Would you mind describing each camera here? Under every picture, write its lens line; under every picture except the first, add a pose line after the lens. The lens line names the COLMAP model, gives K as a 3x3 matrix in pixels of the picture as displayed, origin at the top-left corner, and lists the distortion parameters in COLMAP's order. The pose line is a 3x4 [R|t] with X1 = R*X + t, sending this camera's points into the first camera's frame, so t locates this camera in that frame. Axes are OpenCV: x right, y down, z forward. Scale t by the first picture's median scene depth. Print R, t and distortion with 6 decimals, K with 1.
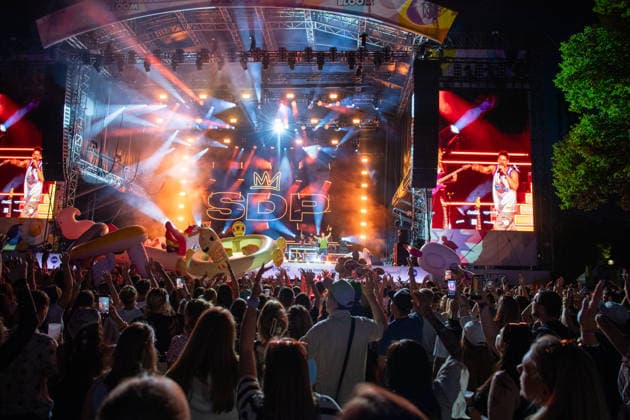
lens RADIAL K [[428.8, 0, 312.0], [0, 428.8, 210.5], [0, 0, 1]] dist [-0.062233, 0.001759]
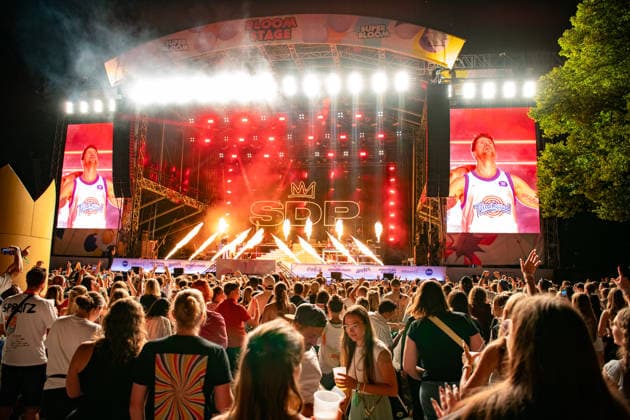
lens RADIAL K [[425.2, 0, 315.0], [0, 425.2, 210.0], [0, 0, 1]] dist [-0.062515, 0.001109]
pose [[0.995515, -0.019769, -0.092516, 0.026805], [0.019519, 0.999803, -0.003611, -0.013168], [0.092569, 0.001789, 0.995705, -0.096051]]
